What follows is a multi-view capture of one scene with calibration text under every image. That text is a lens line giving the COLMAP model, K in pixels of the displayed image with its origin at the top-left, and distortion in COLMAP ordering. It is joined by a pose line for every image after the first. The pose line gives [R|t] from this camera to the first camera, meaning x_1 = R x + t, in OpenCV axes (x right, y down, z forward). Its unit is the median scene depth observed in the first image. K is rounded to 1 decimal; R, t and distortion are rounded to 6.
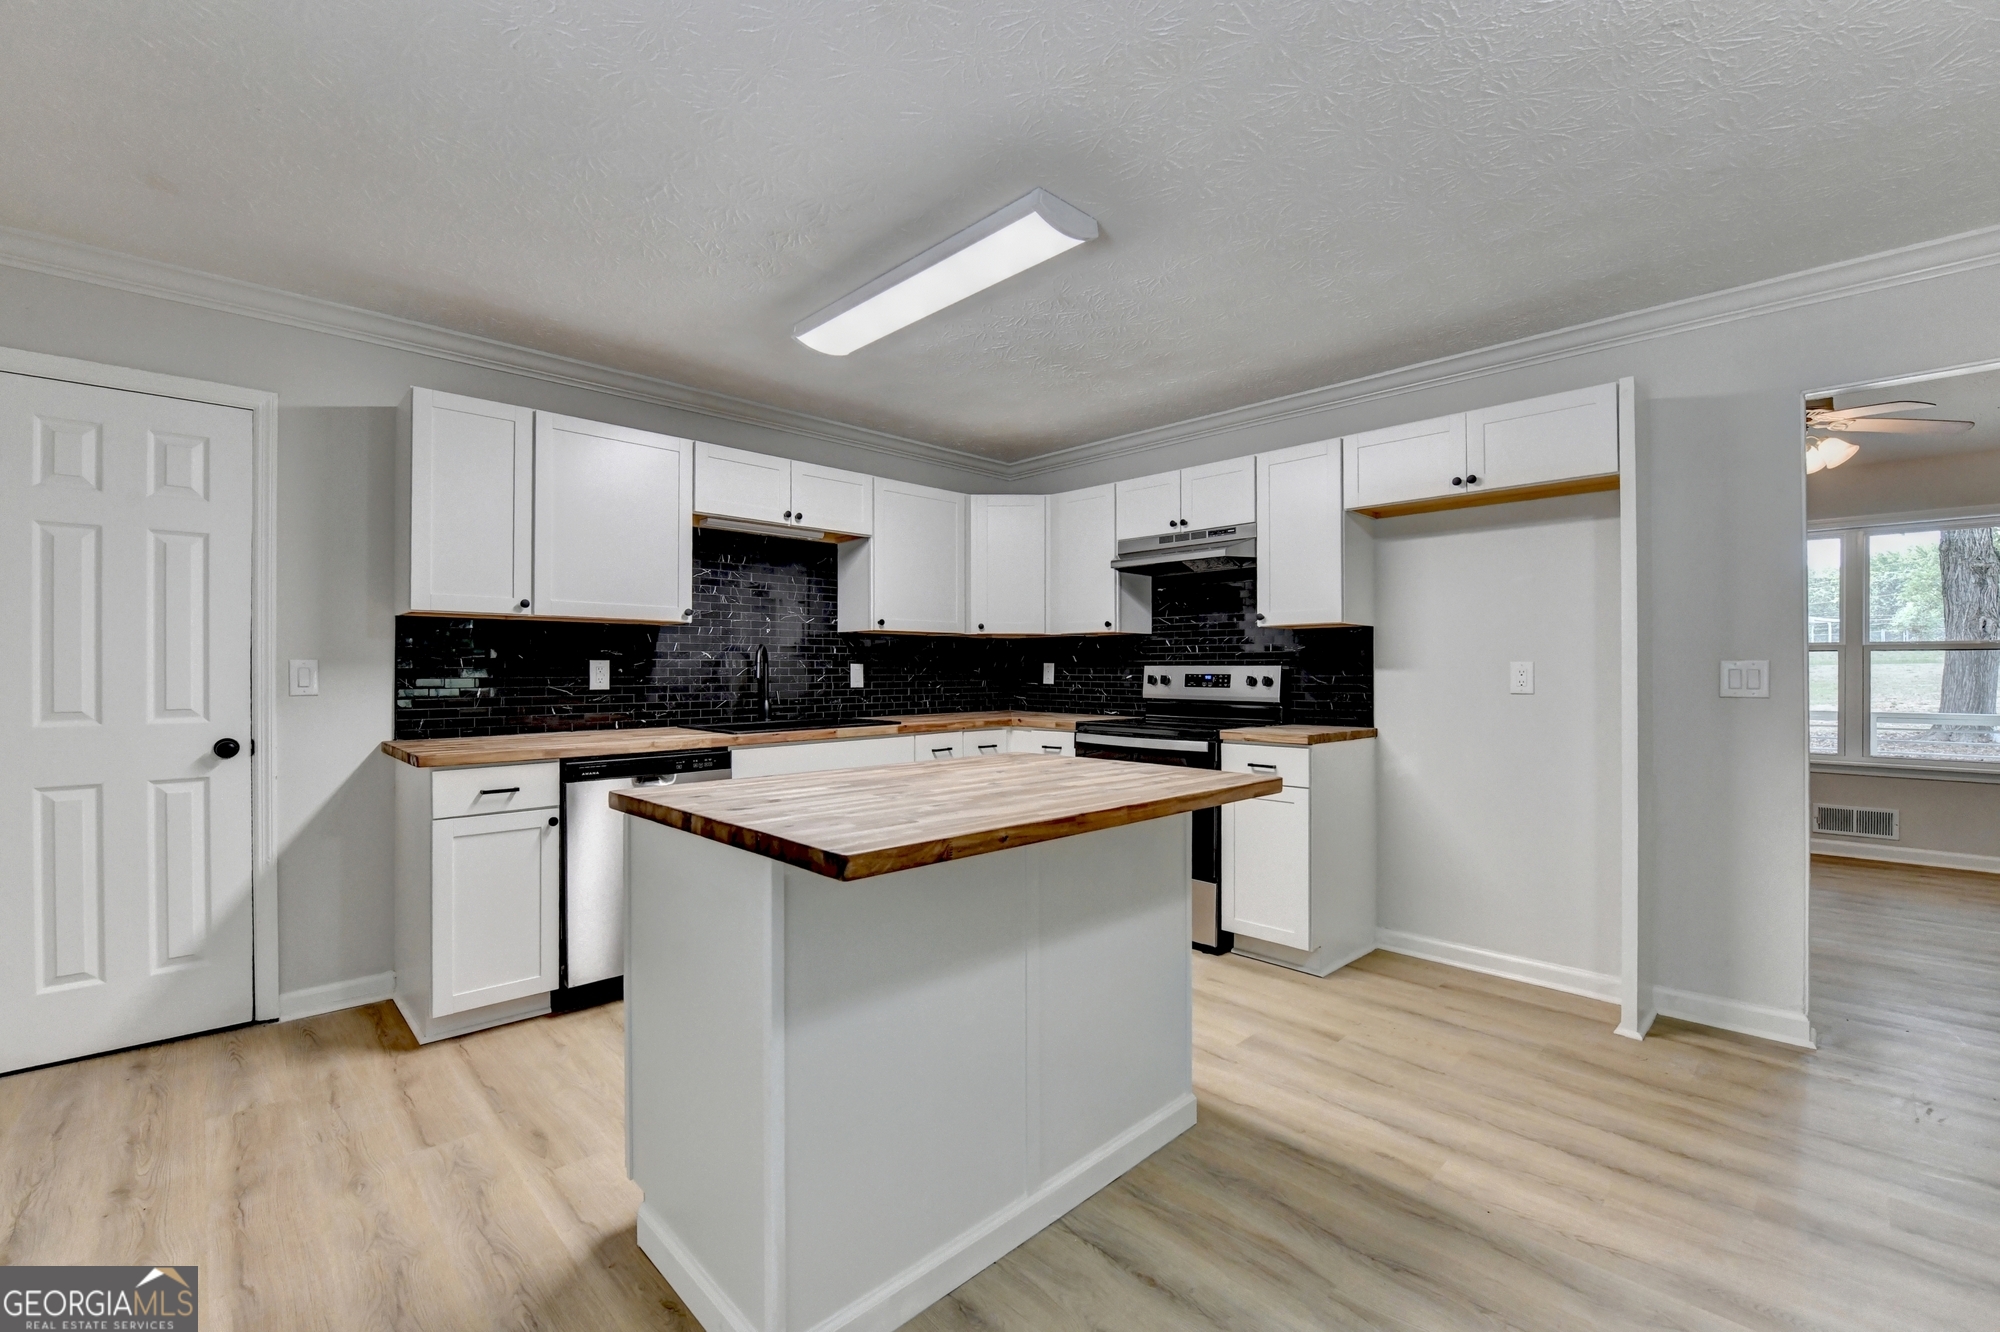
lens RADIAL K [[838.8, 0, 984.8], [0, 838.8, 673.1], [0, 0, 1]] dist [-0.016720, -0.000343]
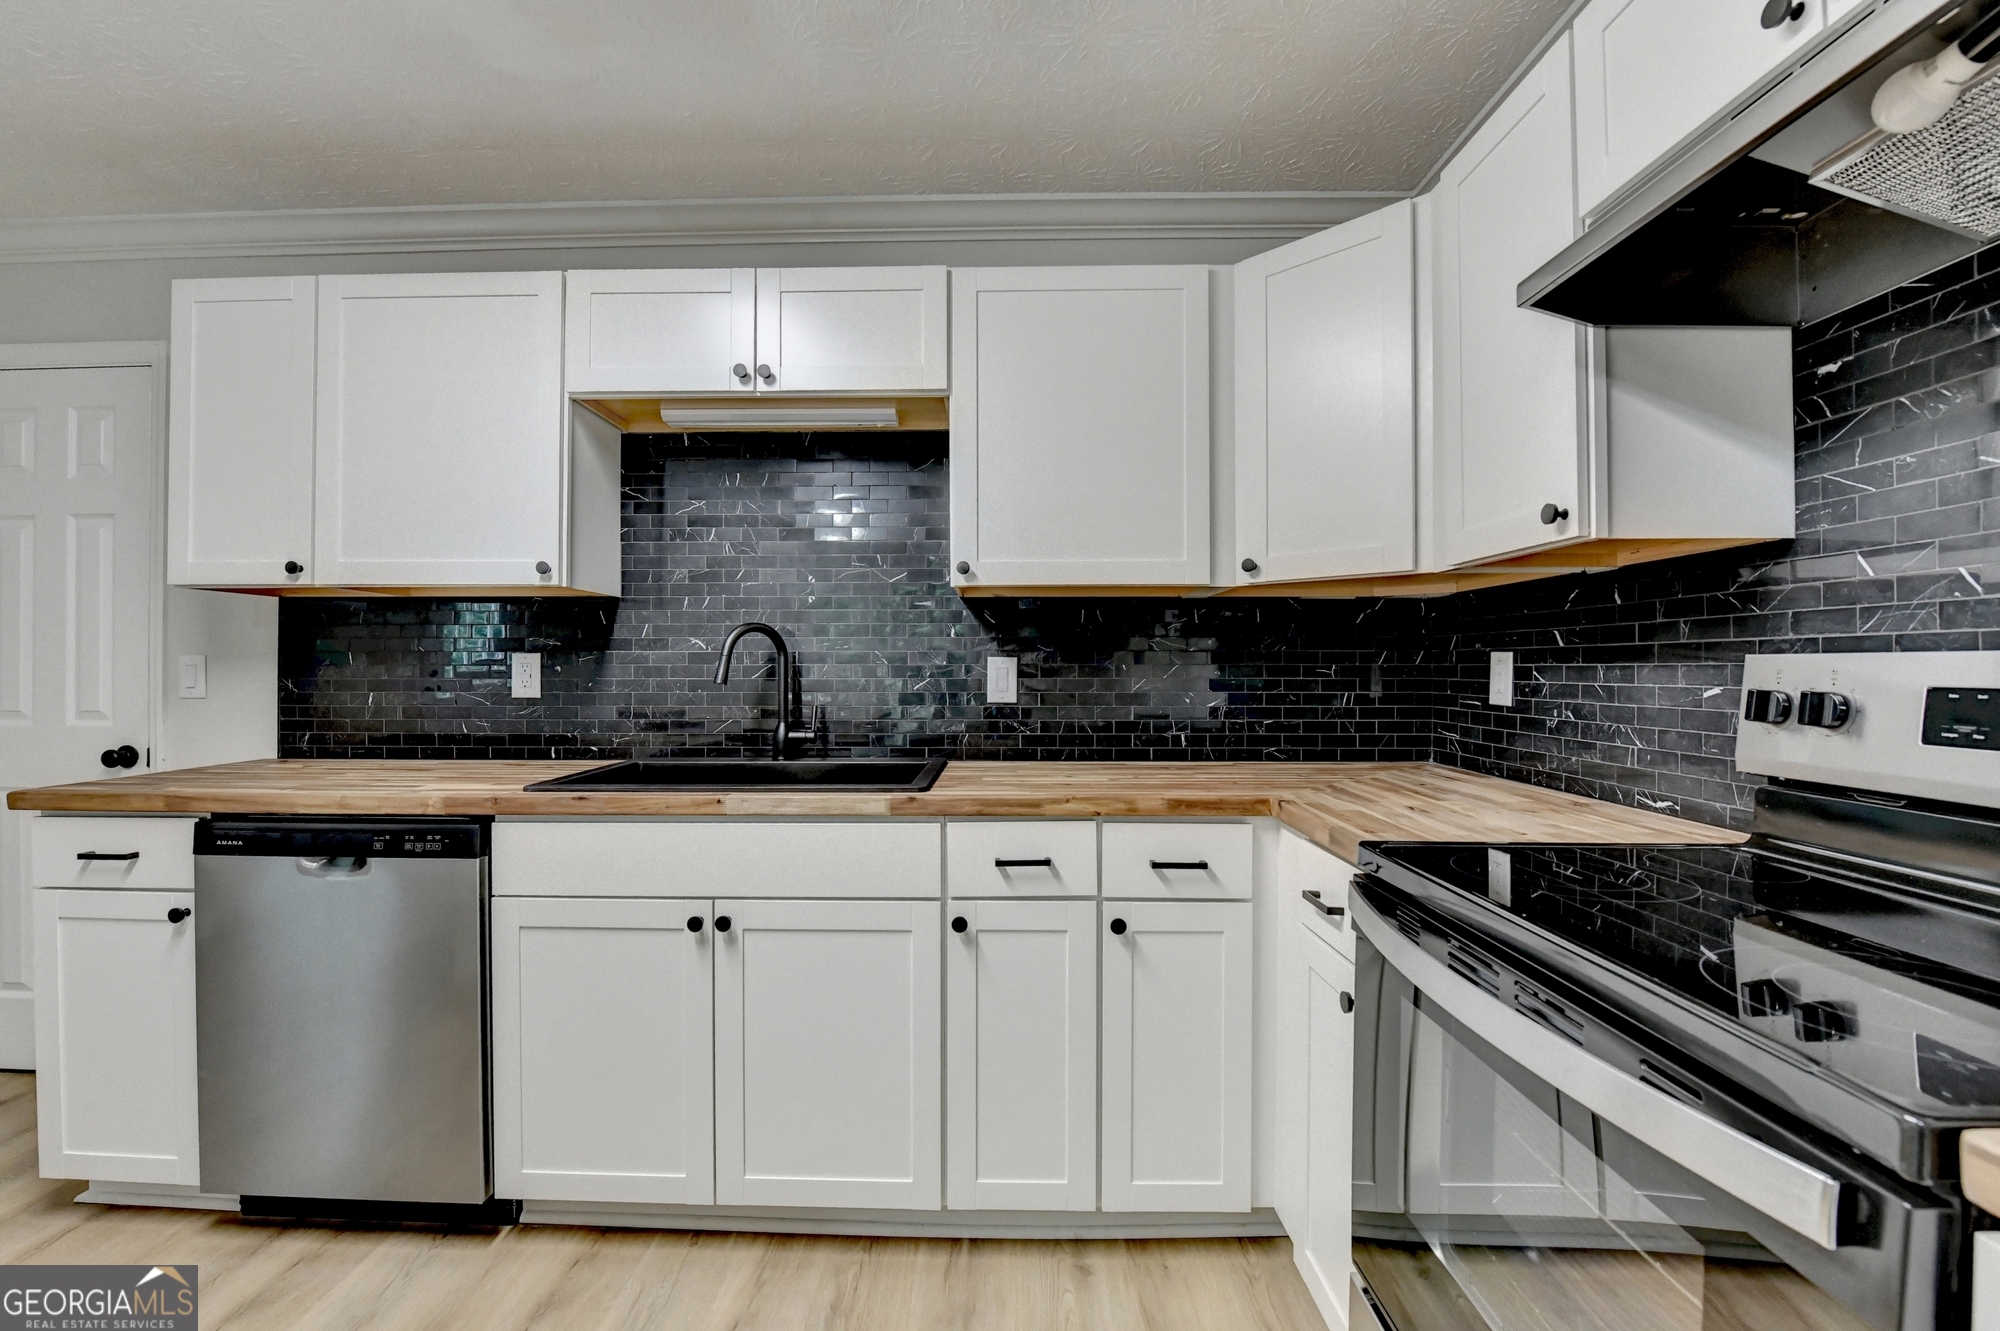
lens RADIAL K [[838.8, 0, 984.8], [0, 838.8, 672.6], [0, 0, 1]] dist [-0.016720, -0.000343]
pose [[0.702607, 0.004024, -0.711566, 0.231399], [-0.004244, 0.999990, 0.001464, -0.002363], [0.711565, 0.001992, 0.702617, 0.701811]]
